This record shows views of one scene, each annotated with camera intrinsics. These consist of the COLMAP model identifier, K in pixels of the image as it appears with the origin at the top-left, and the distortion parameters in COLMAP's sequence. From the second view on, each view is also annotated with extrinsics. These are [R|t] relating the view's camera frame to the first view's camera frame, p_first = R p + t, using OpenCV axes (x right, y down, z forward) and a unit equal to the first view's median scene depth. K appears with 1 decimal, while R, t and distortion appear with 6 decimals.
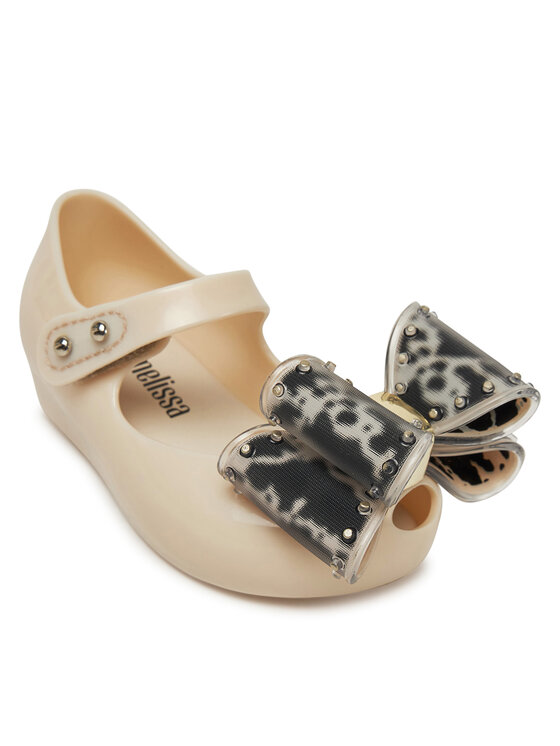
lens RADIAL K [[1304.2, 0, 280.0], [0, 1304.2, 373.0], [0, 0, 1]] dist [0.019346, 0.056875]
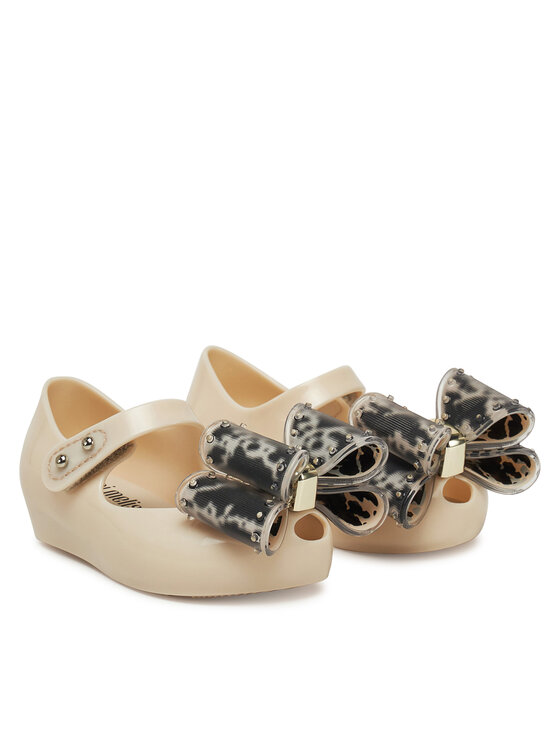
lens RADIAL K [[2192.5, 0, 280.0], [0, 2192.5, 373.0], [0, 0, 1]] dist [0.043854, 0.036152]
pose [[0.996388, -0.082586, 0.019747, 0.036270], [0.084735, 0.951990, -0.294167, 0.702983], [0.005495, 0.294778, 0.955550, -1.508025]]
